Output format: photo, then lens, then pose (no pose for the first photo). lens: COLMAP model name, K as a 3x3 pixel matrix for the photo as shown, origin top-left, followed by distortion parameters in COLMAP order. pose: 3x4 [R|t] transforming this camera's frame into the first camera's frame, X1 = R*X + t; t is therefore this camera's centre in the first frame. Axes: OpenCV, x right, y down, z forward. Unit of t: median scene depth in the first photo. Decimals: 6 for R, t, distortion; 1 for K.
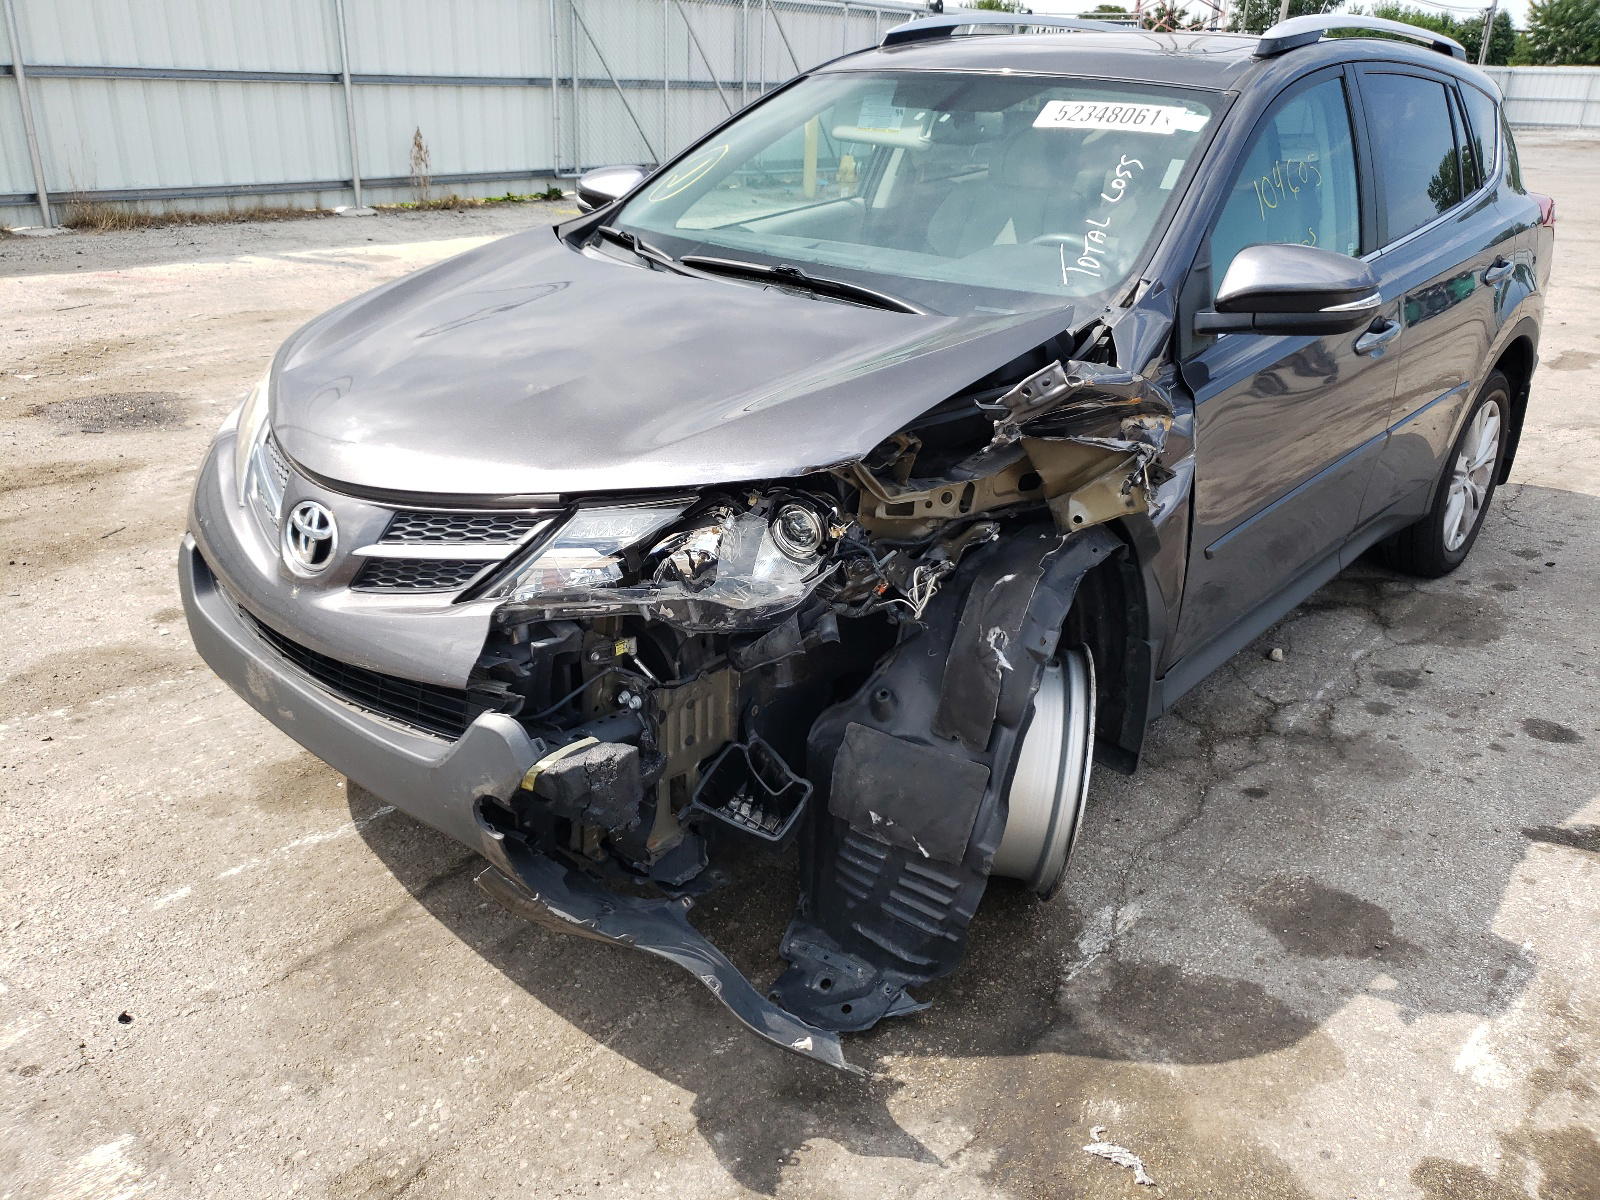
lens RADIAL K [[1225.0, 0, 760.6], [0, 1225.0, 572.4], [0, 0, 1]] dist [0.008463, 0.000783]
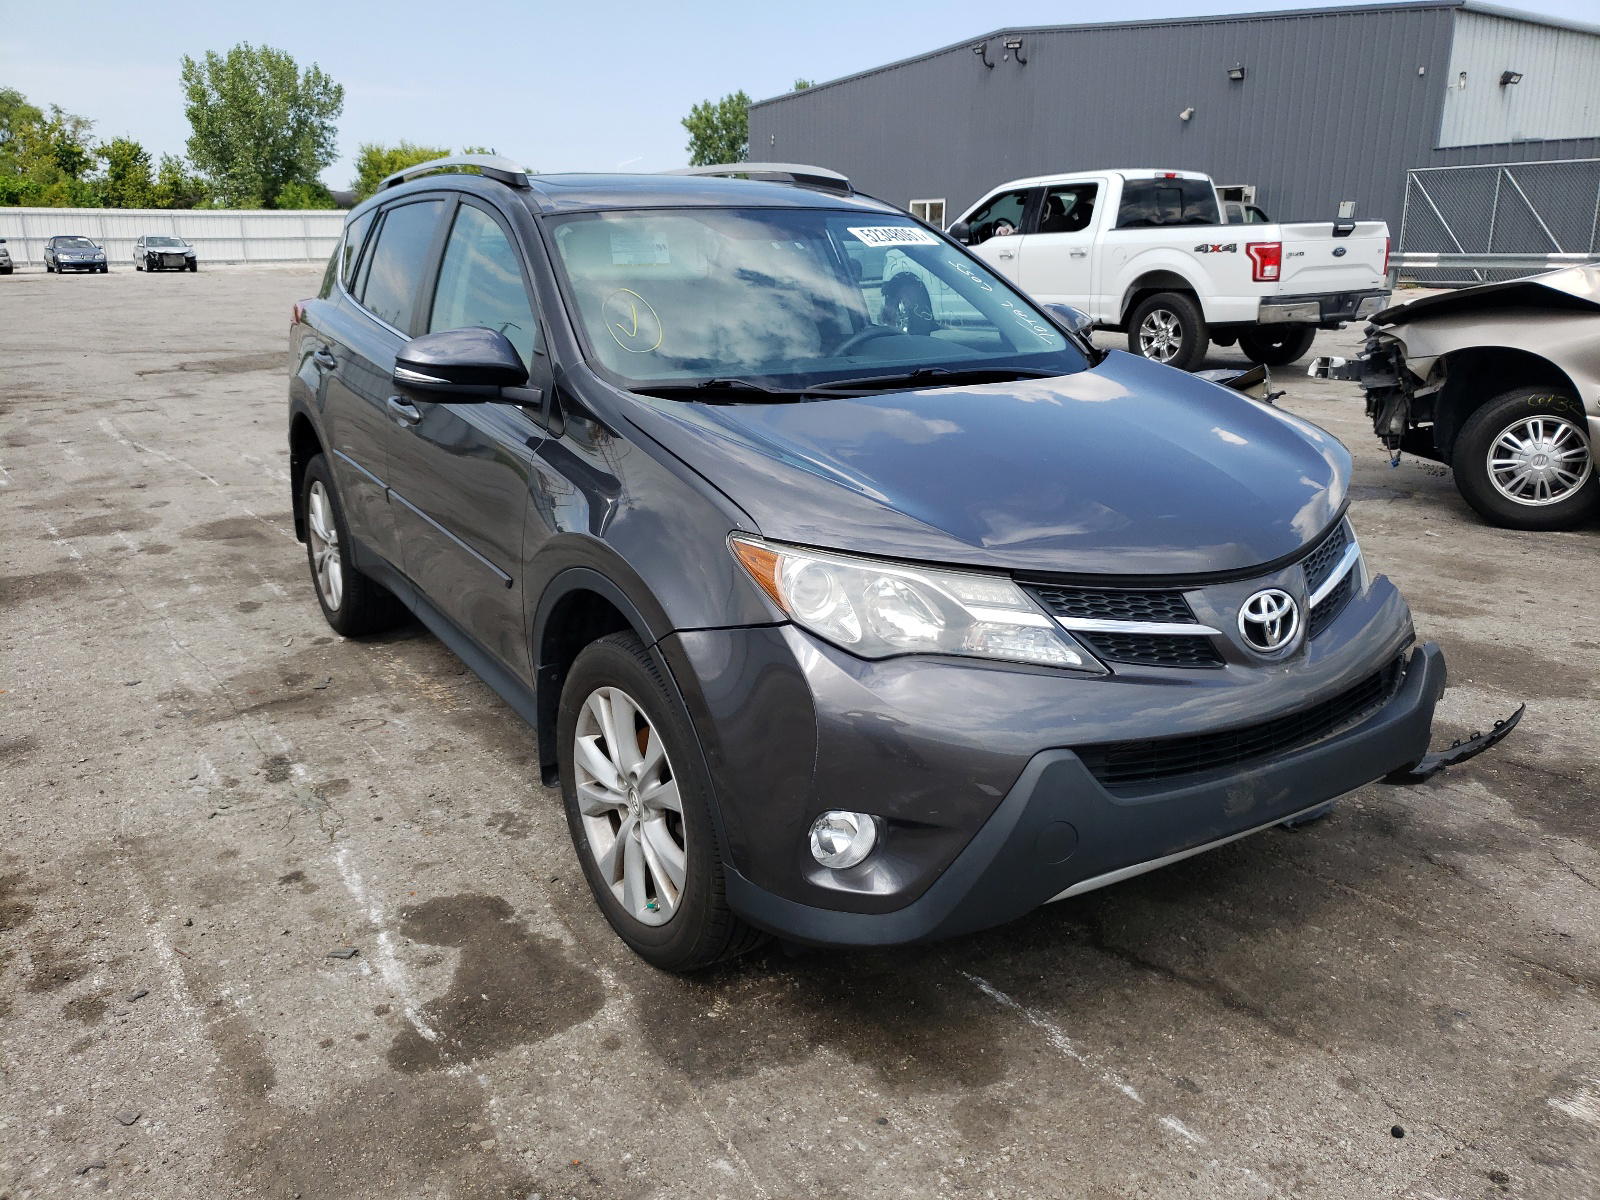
lens RADIAL K [[1225.0, 0, 790.9], [0, 1225.0, 590.0], [0, 0, 1]] dist [0.008463, 0.000783]
pose [[0.263130, -0.282048, 0.922611, -1.276362], [0.364477, 0.914502, 0.175620, -0.347278], [-0.893263, 0.290060, 0.343433, 0.858909]]
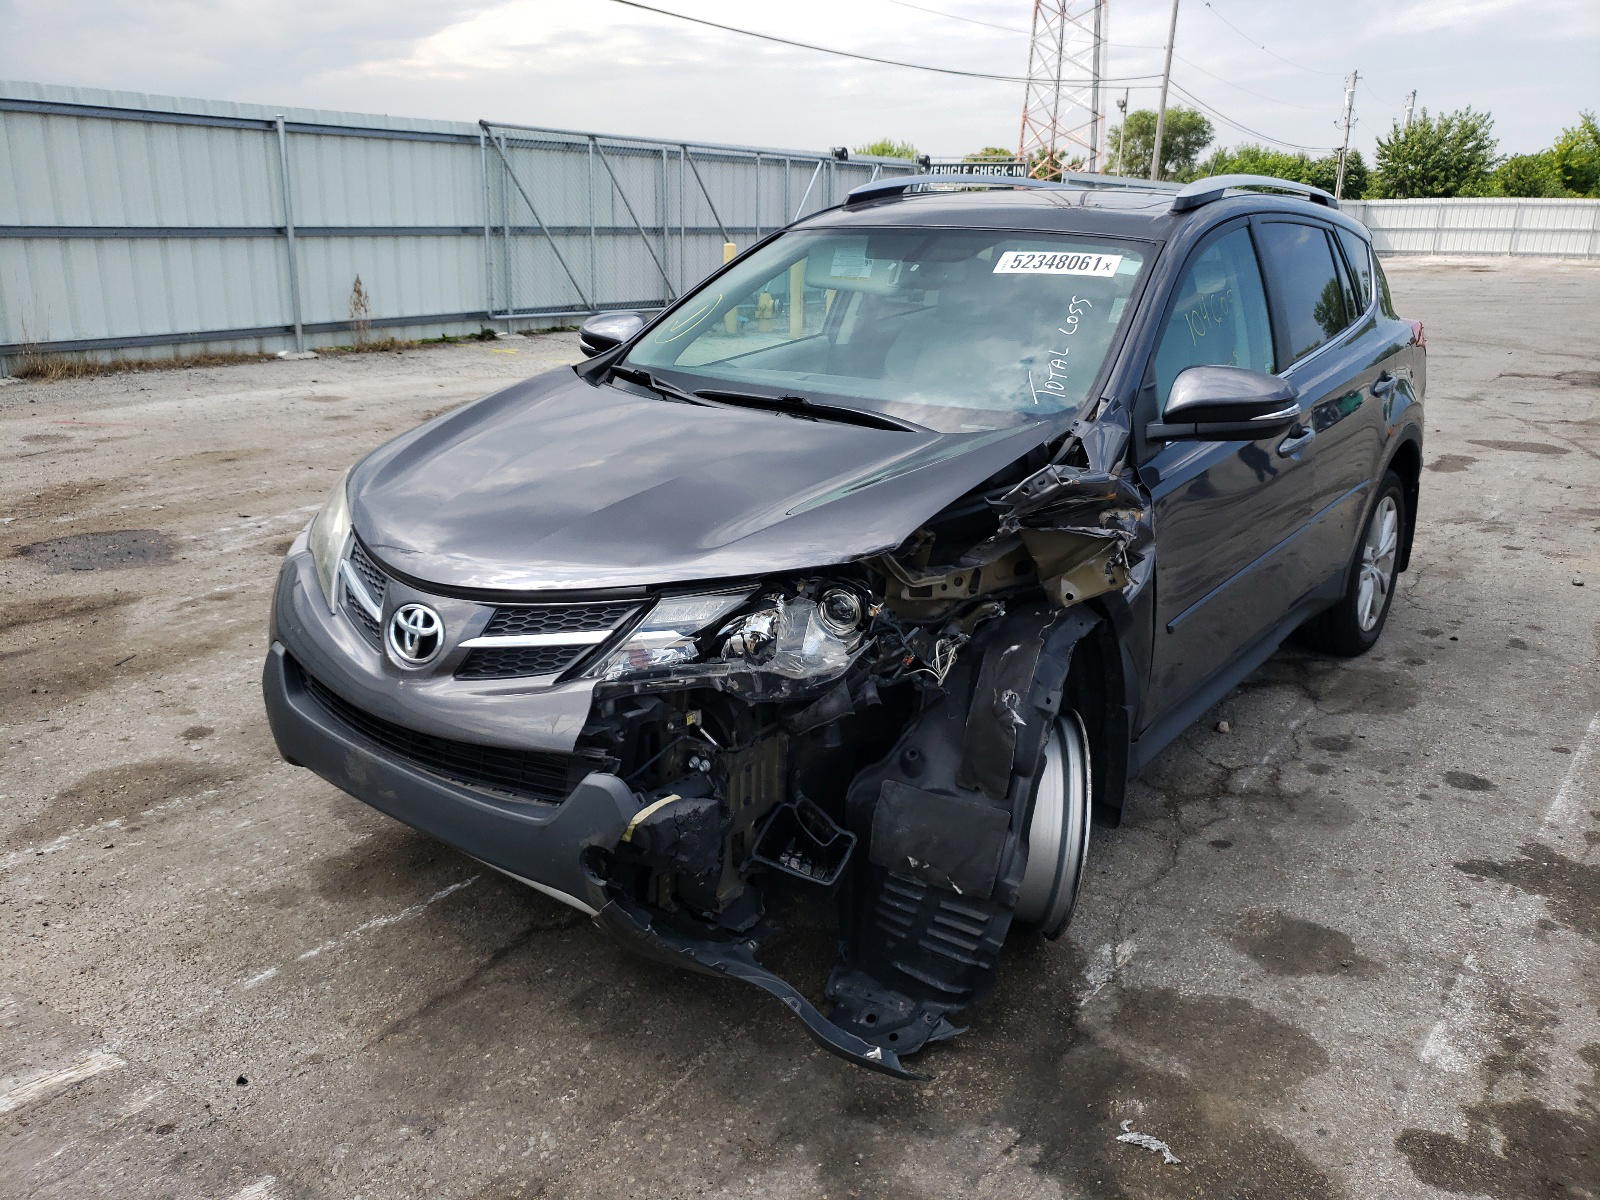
lens RADIAL K [[1225.0, 0, 741.7], [0, 1225.0, 571.0], [0, 0, 1]] dist [0.008463, 0.000783]
pose [[0.997968, -0.033063, 0.054467, -0.103594], [0.038524, 0.993990, -0.102469, 0.035486], [-0.050751, 0.104359, 0.993244, -0.140305]]
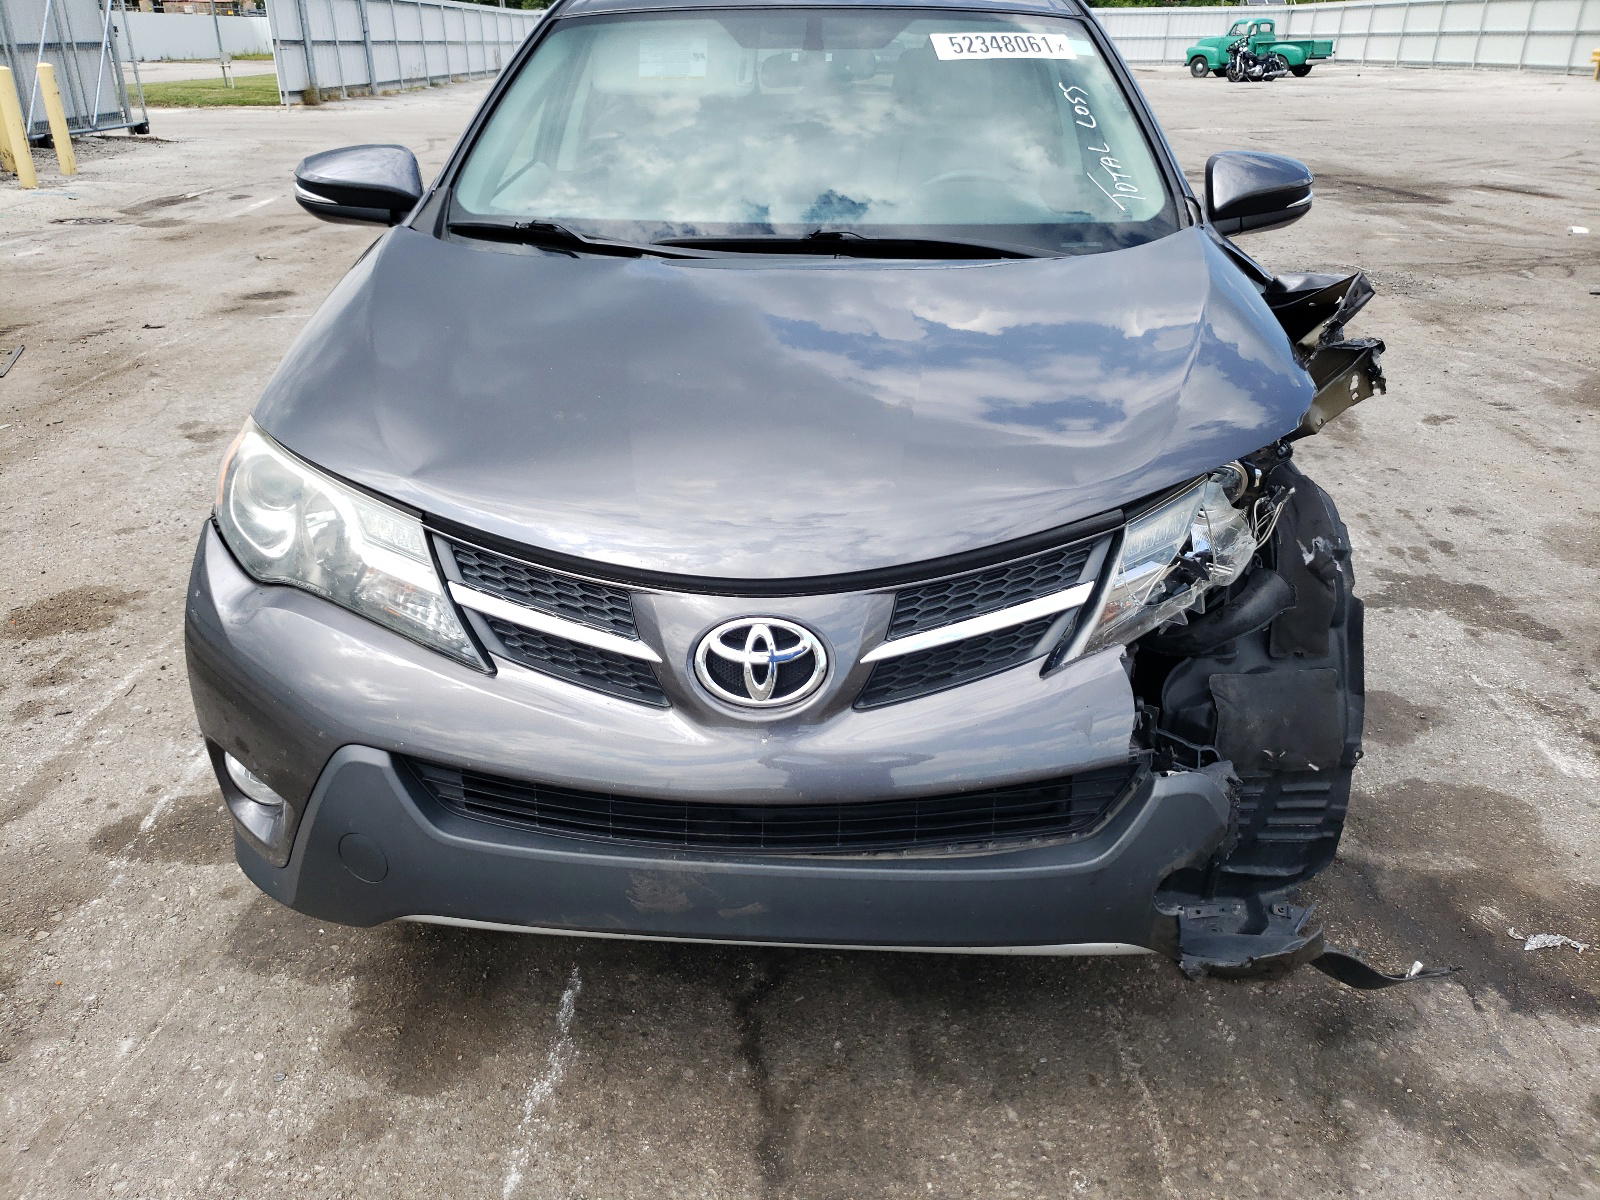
lens RADIAL K [[1225.0, 0, 798.1], [0, 1225.0, 588.0], [0, 0, 1]] dist [0.008463, 0.000783]
pose [[0.773671, -0.276414, 0.570112, -0.646639], [0.253476, 0.959703, 0.121325, -0.133629], [-0.580675, 0.050644, 0.812559, 0.335478]]
